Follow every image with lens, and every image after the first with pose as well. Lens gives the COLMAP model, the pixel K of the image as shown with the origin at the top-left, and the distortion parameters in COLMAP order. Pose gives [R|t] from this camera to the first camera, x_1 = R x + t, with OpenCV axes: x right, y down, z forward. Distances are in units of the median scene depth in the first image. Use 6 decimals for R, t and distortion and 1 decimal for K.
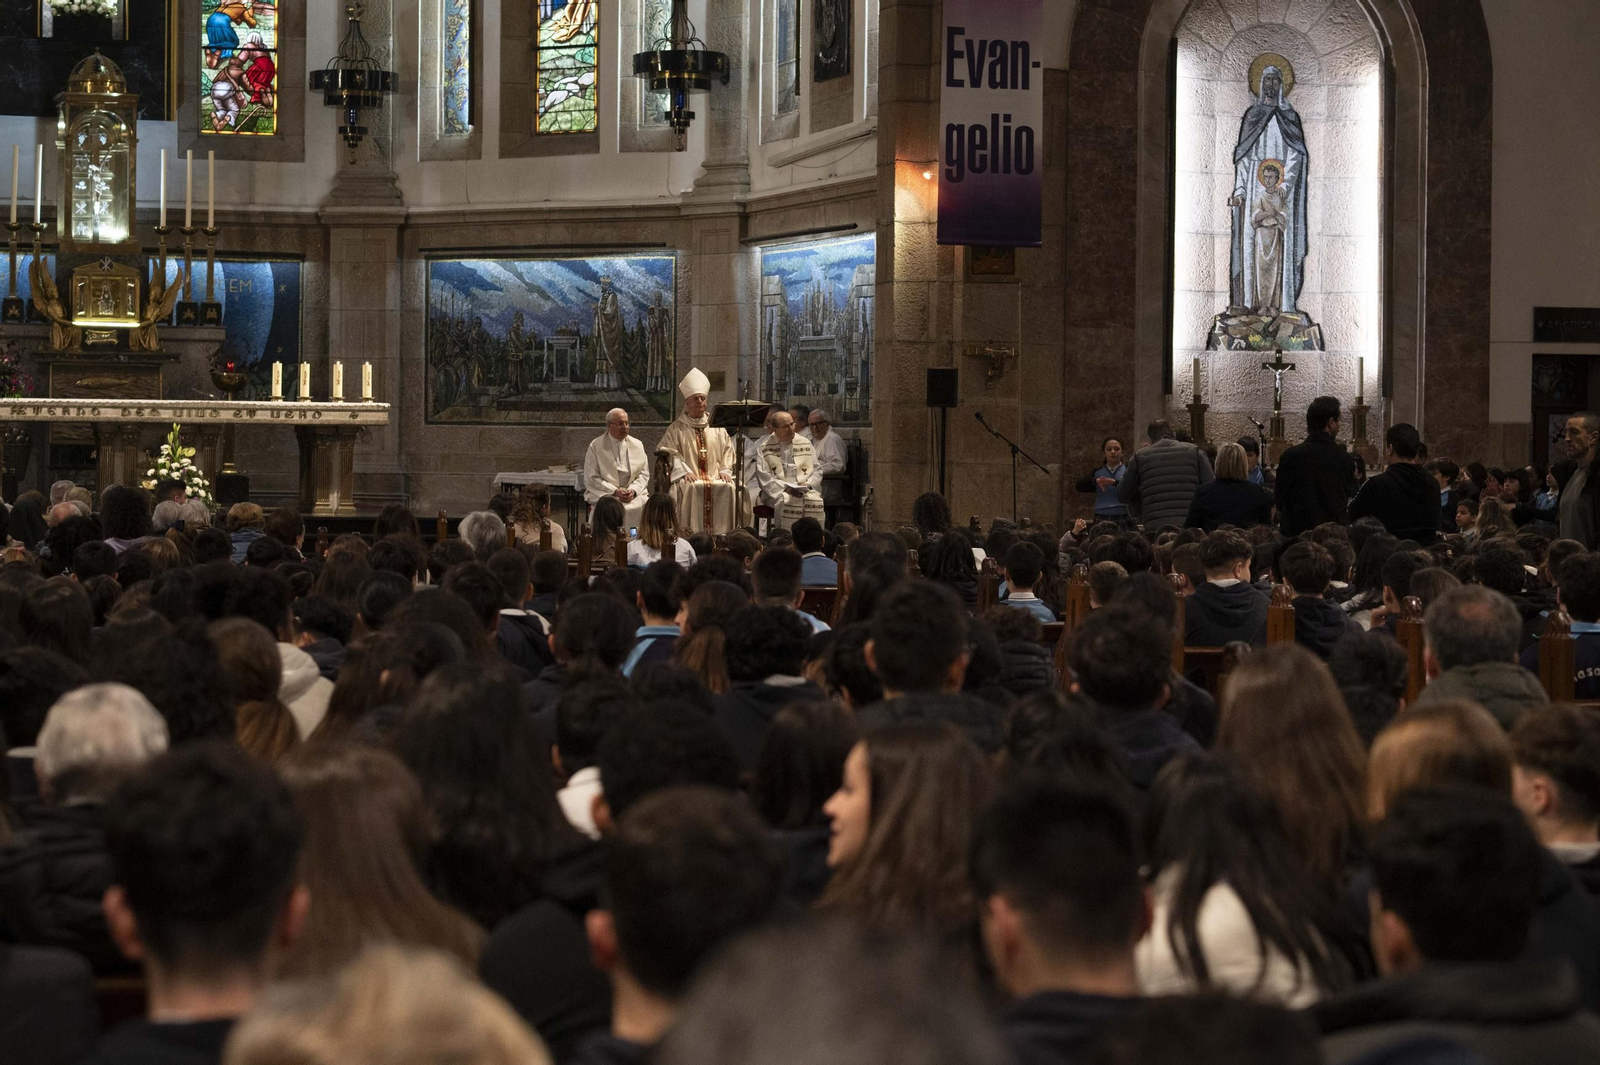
lens RADIAL K [[3675.2, 0, 805.8], [0, 3675.2, 528.0], [0, 0, 1]] dist [-0.065312, 0.000000]
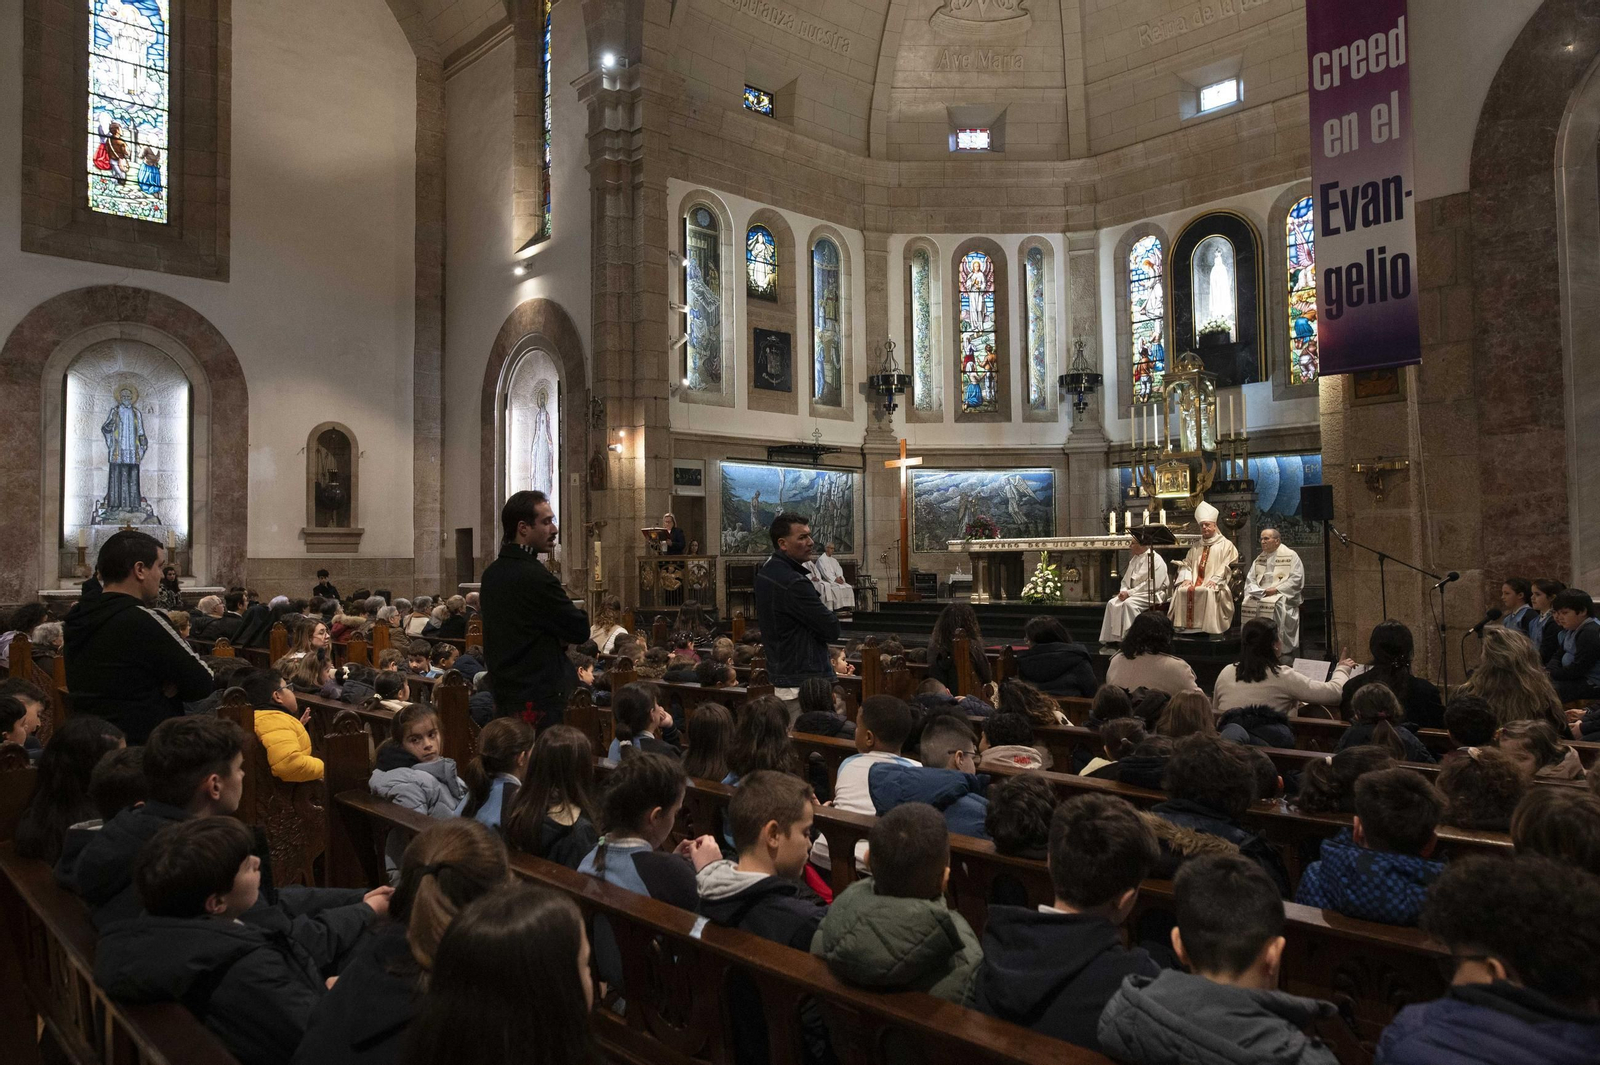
lens RADIAL K [[1095.6, 0, 823.1], [0, 1095.6, 522.5], [0, 0, 1]] dist [-0.038744, 0.023336]
pose [[0.443562, -0.048542, -0.894928, 0.258725], [-0.002876, 0.998450, -0.055583, -0.013211], [0.896239, 0.027228, 0.442734, 0.700115]]
